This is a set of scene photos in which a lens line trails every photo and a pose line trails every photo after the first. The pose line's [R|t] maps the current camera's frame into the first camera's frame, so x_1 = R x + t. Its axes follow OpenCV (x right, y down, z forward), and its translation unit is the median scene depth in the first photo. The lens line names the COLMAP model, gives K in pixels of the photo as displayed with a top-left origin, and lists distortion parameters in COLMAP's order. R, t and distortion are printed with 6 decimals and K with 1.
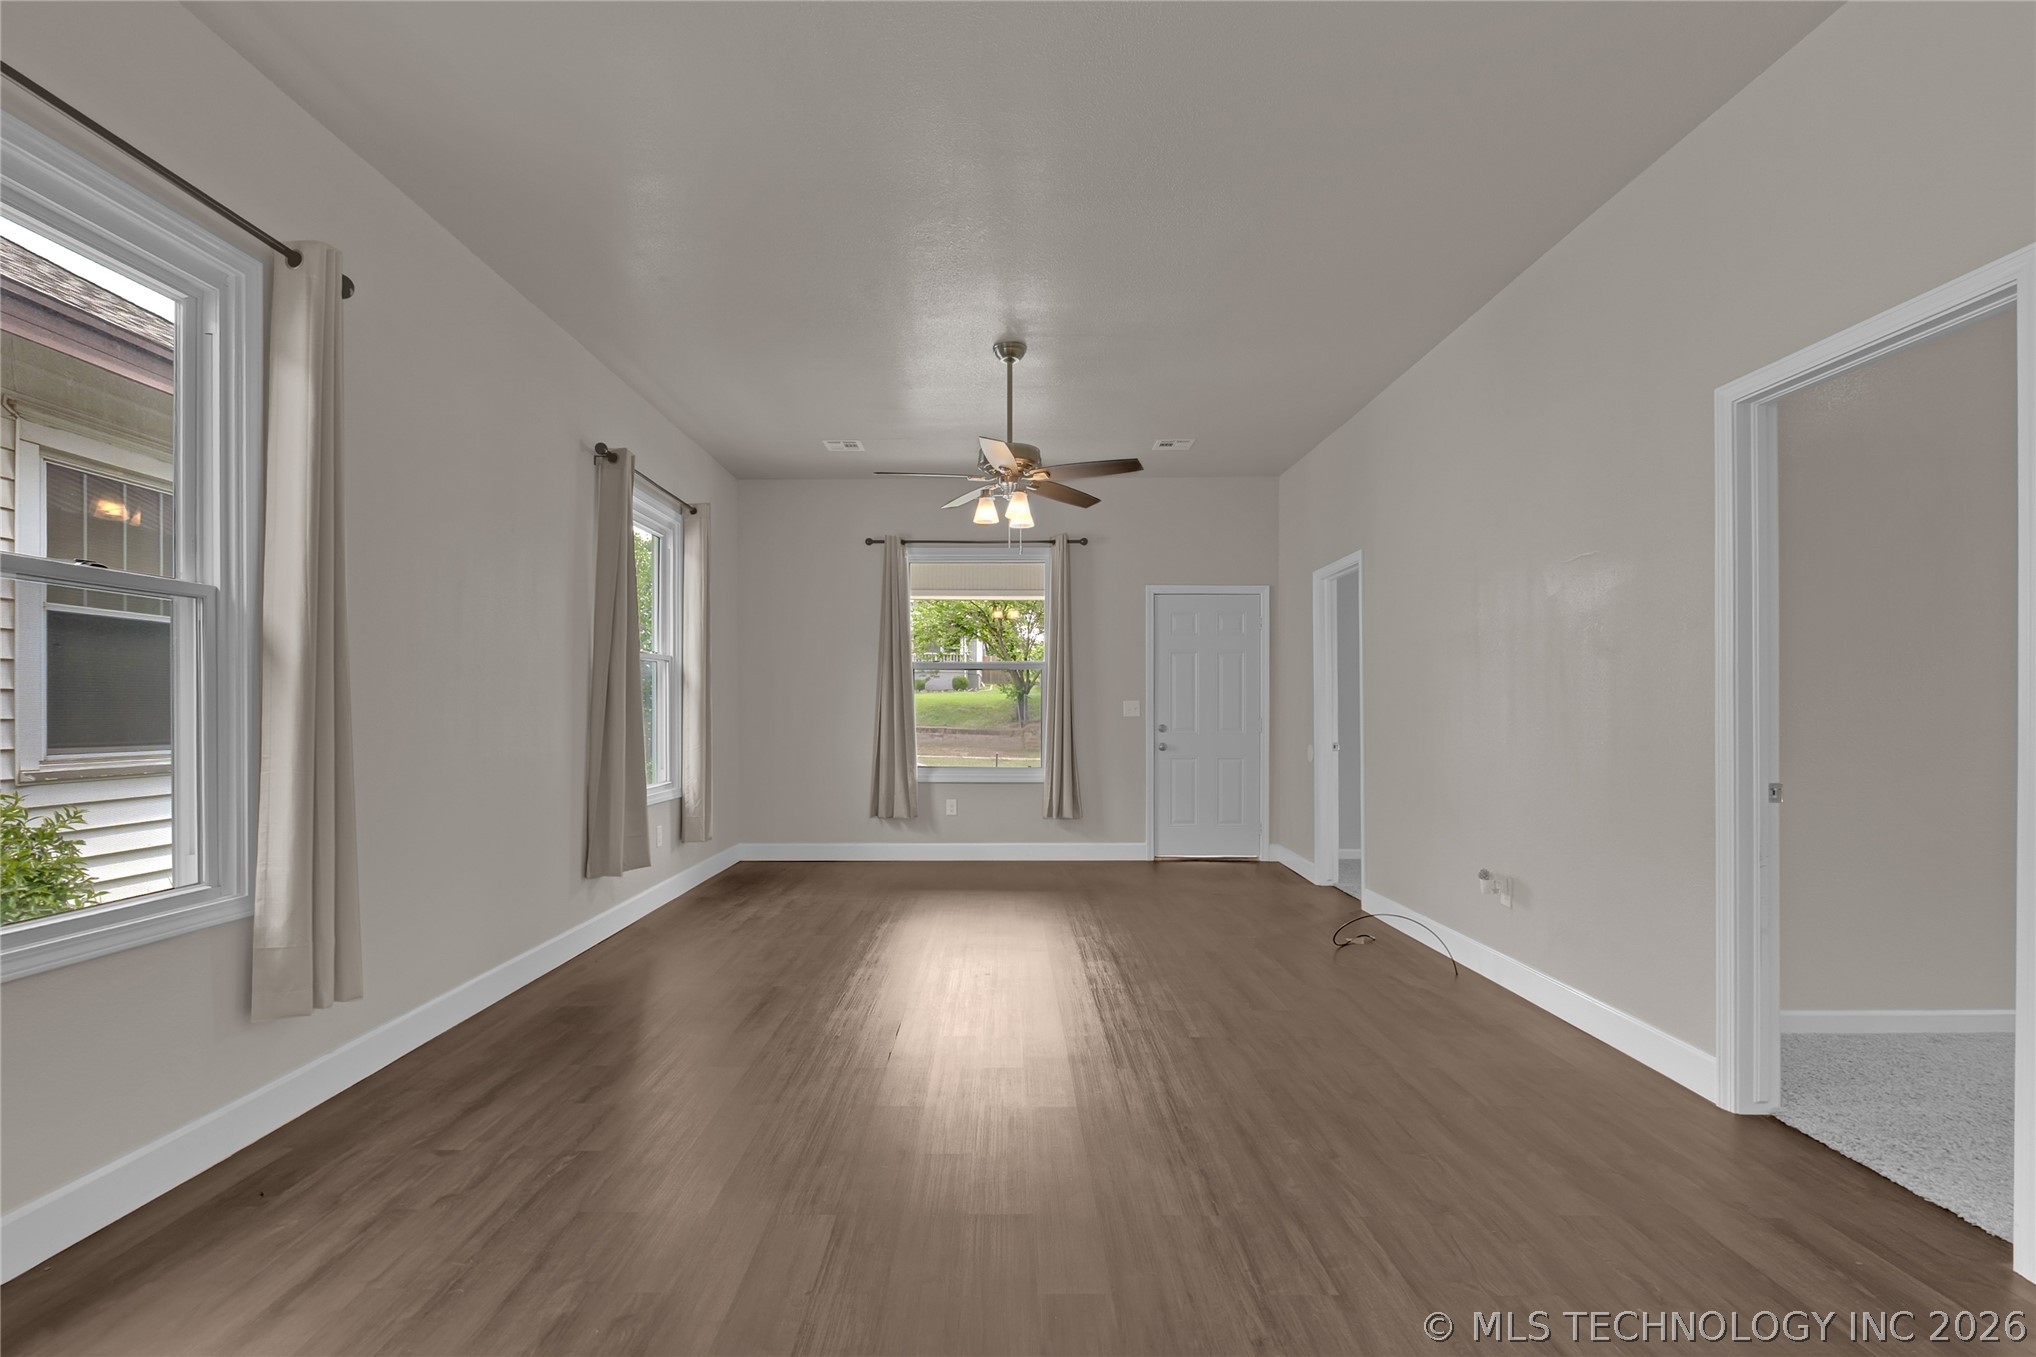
lens RADIAL K [[964.7, 0, 1022.4], [0, 964.7, 692.1], [0, 0, 1]] dist [-0.004631, 0.002349]
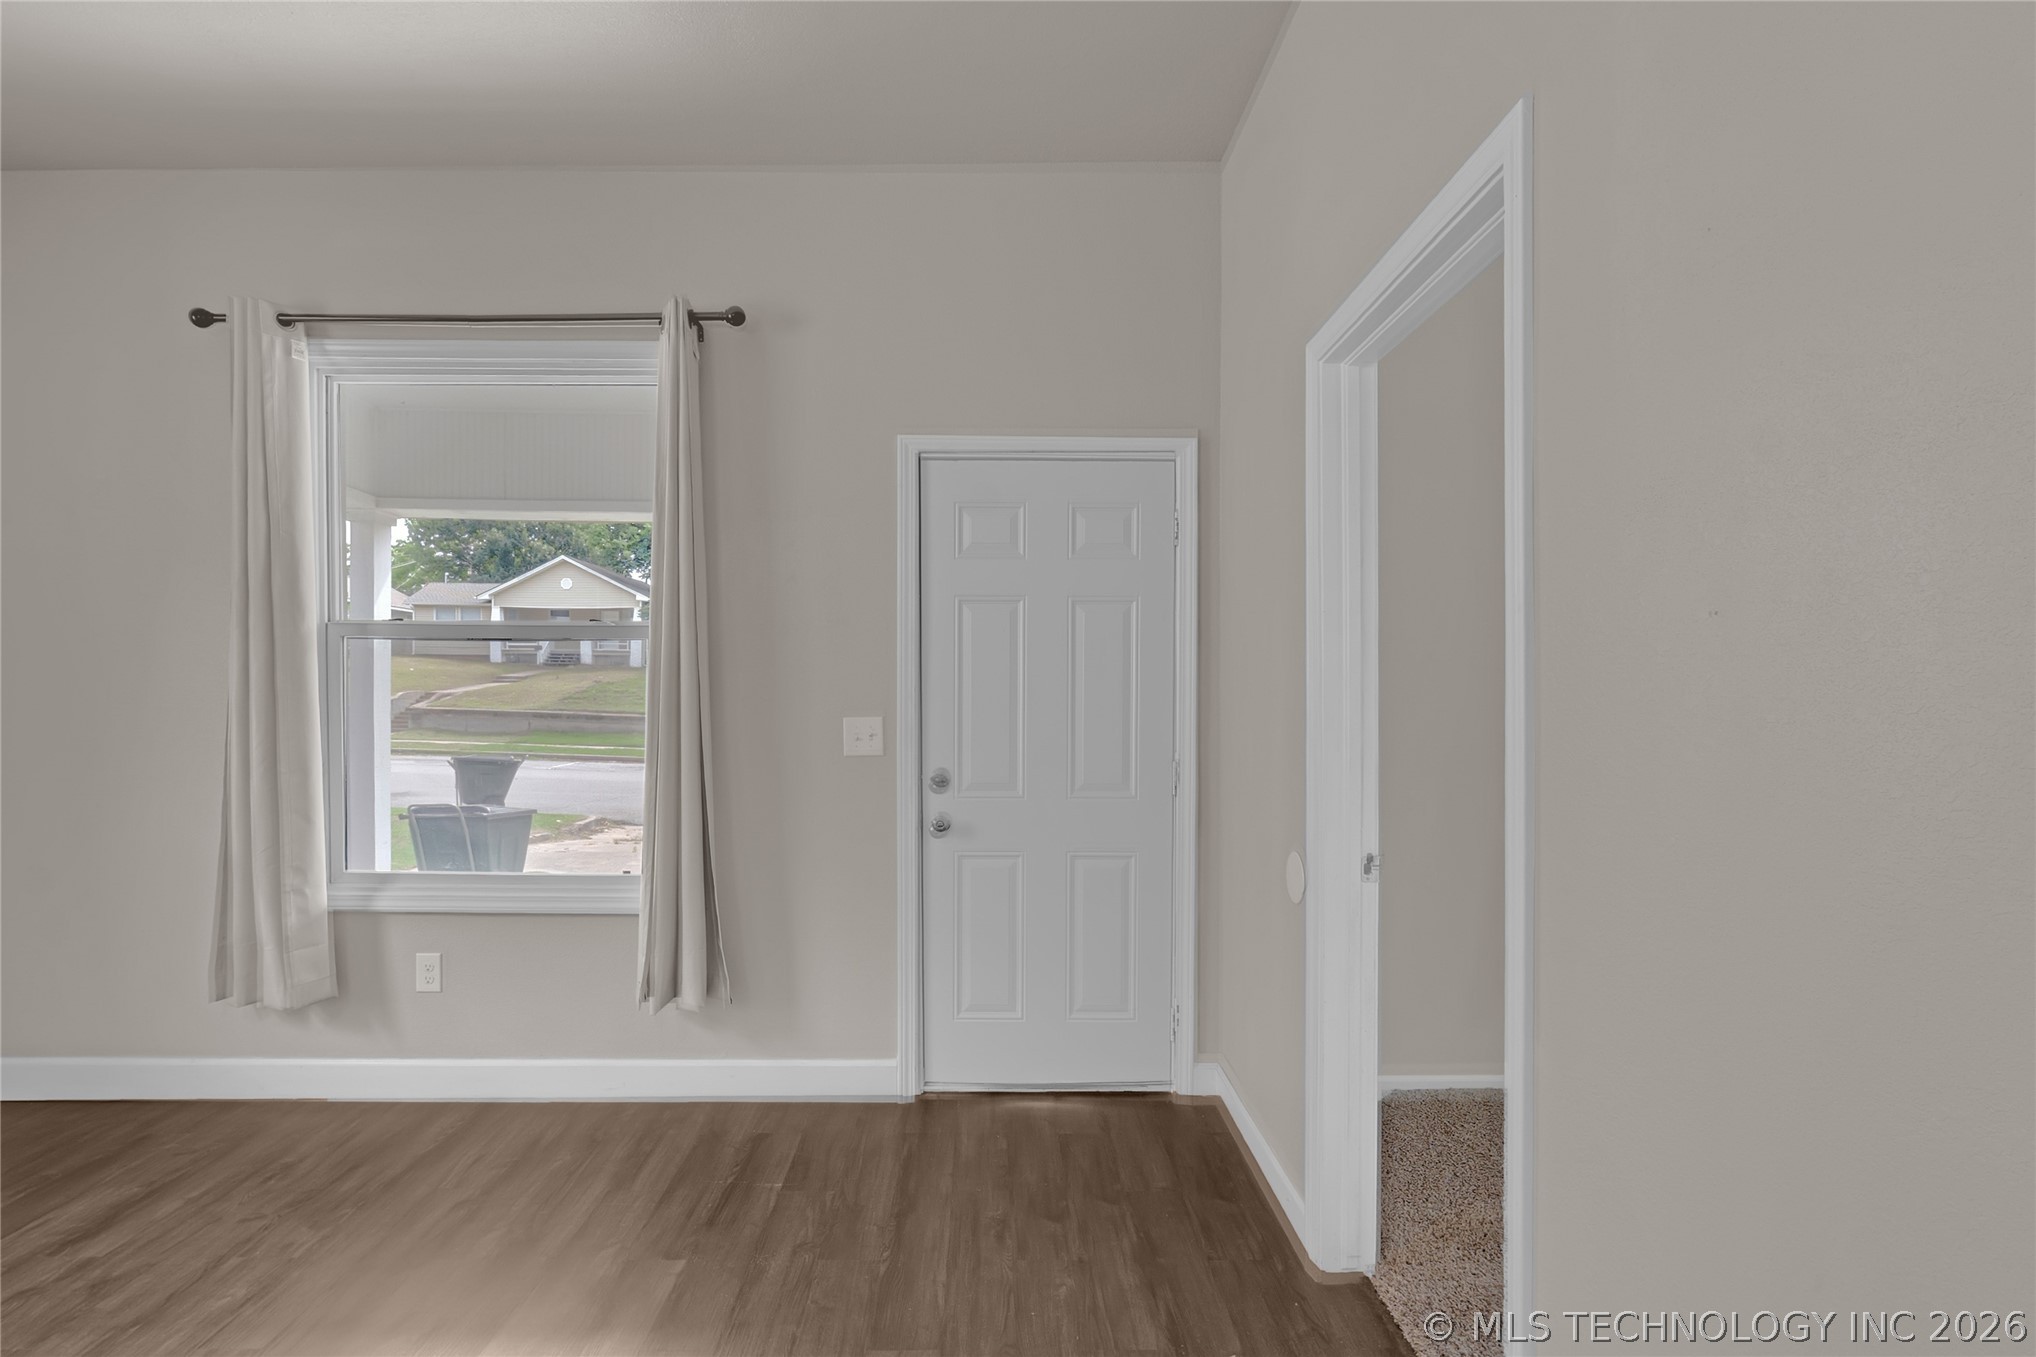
lens RADIAL K [[972.8, 0, 1014.1], [0, 972.8, 693.3], [0, 0, 1]] dist [-0.004423, 0.001511]
pose [[0.999823, 0.002267, 0.018682, 0.193768], [-0.002564, 0.999870, 0.015896, -0.008301], [-0.018643, -0.015941, 0.999699, 0.665201]]
